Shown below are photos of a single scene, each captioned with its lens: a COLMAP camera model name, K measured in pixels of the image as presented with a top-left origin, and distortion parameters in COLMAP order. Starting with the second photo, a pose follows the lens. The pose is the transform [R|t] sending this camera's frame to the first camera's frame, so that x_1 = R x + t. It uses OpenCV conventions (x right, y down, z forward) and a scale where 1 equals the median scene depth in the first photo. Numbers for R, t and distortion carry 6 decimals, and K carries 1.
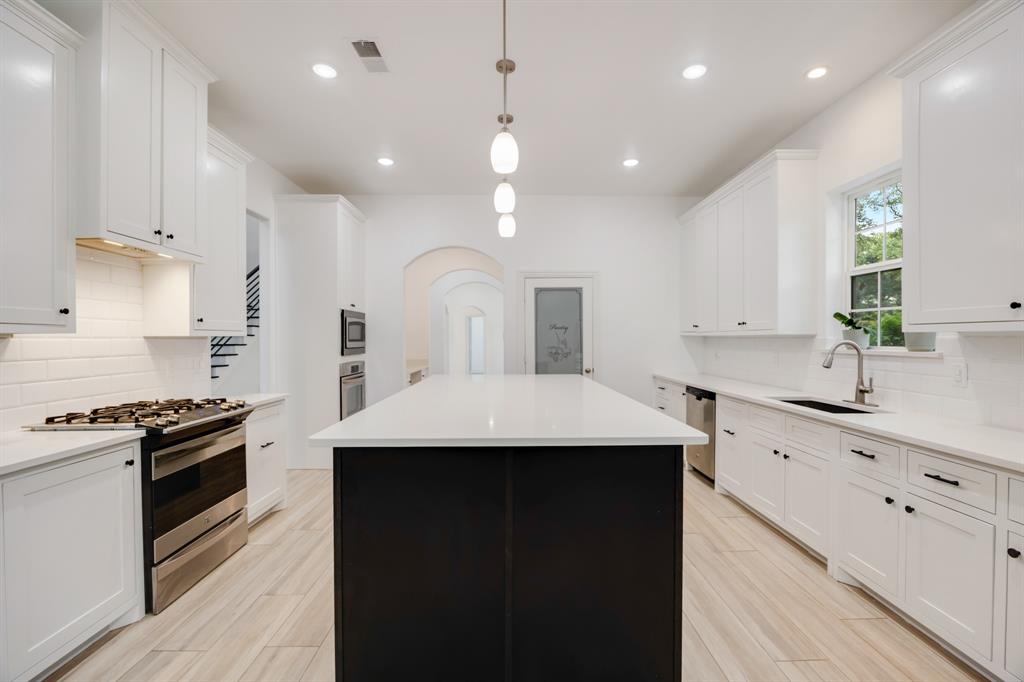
lens RADIAL K [[450.1, 0, 509.7], [0, 450.1, 341.7], [0, 0, 1]] dist [-0.014823, 0.001654]
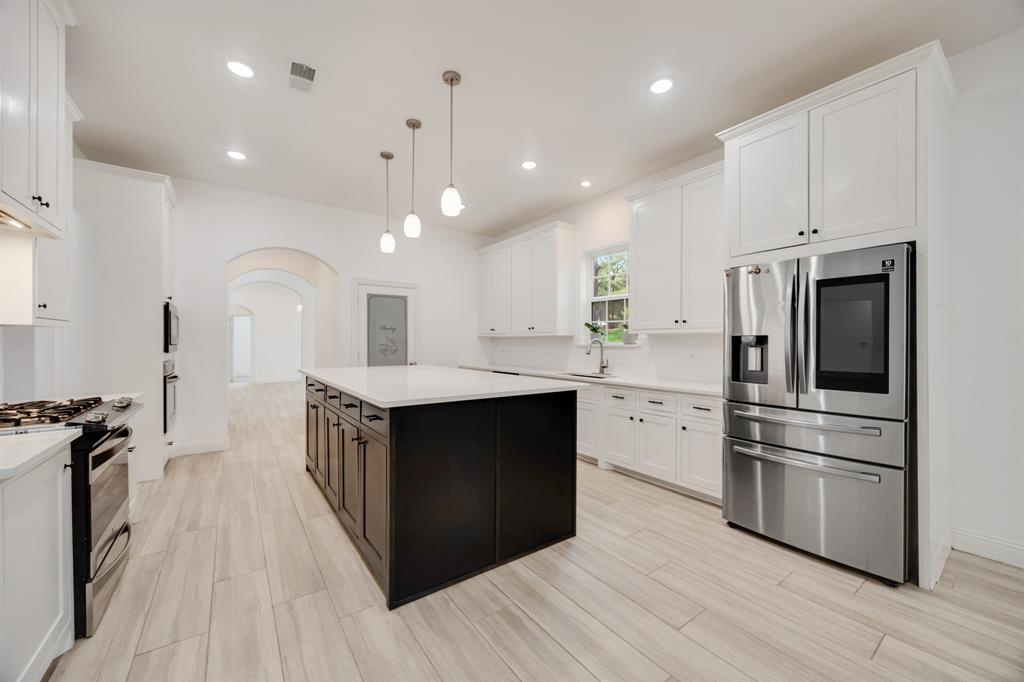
lens RADIAL K [[403.2, 0, 513.9], [0, 403.2, 342.8], [0, 0, 1]] dist [-0.000962, 0.000732]
pose [[0.814667, 0.004901, 0.579908, -0.422644], [-0.001180, 0.999976, -0.006793, 0.024312], [-0.579928, 0.004850, 0.814653, -0.107925]]
